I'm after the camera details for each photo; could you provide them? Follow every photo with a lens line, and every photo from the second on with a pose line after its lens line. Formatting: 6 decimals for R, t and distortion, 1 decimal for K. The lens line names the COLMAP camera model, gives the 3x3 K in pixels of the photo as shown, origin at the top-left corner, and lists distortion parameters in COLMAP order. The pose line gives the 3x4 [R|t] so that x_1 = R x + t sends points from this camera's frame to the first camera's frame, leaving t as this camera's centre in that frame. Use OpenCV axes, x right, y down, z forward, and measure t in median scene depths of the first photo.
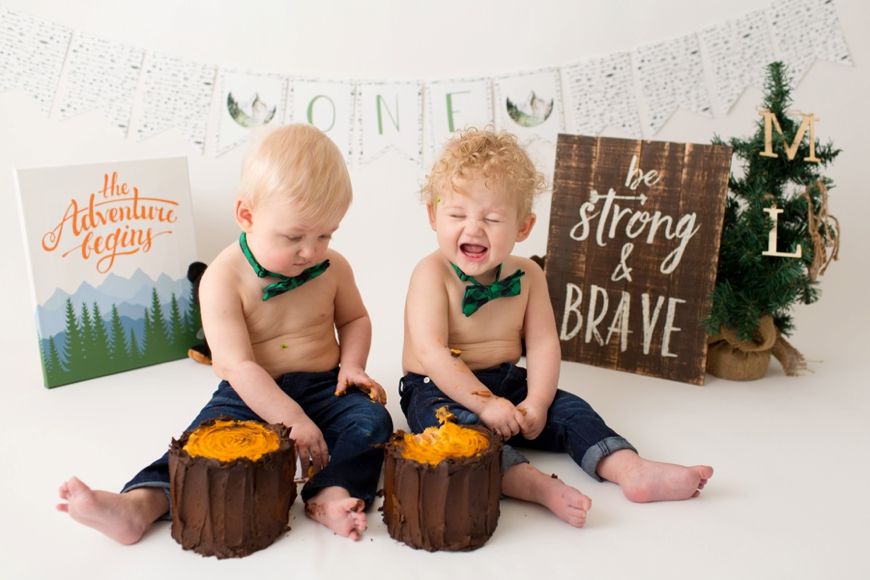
lens RADIAL K [[922.1, 0, 468.9], [0, 922.1, 282.1], [0, 0, 1]] dist [0.011698, 0.004515]
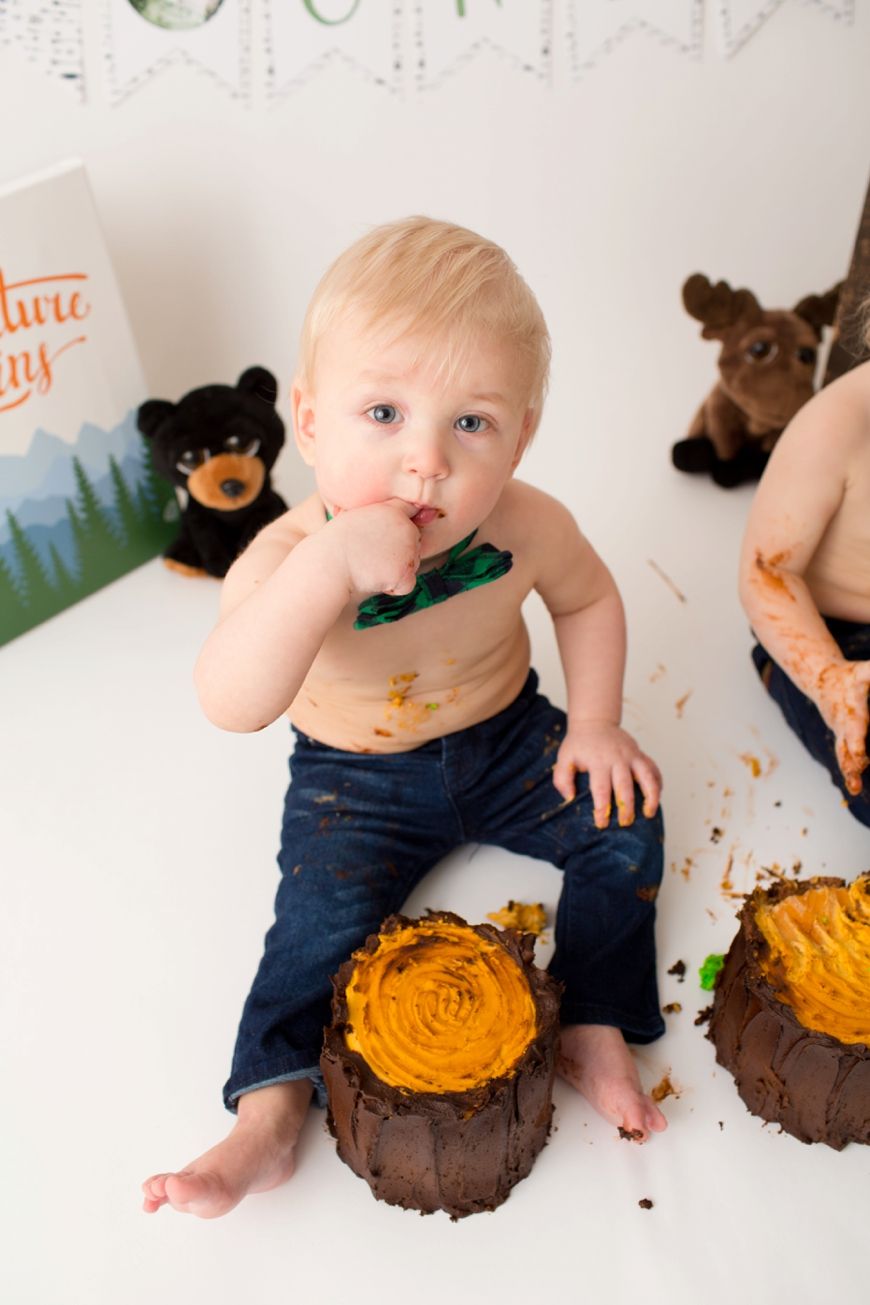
lens RADIAL K [[1273.8, 0, 435.0], [0, 1273.8, 652.5], [0, 0, 1]] dist [-0.011226, 0.001056]
pose [[0.995261, -0.093243, 0.027584, -0.176777], [0.068369, 0.872751, 0.483354, -0.217004], [-0.069143, -0.479177, 0.874991, 0.340108]]
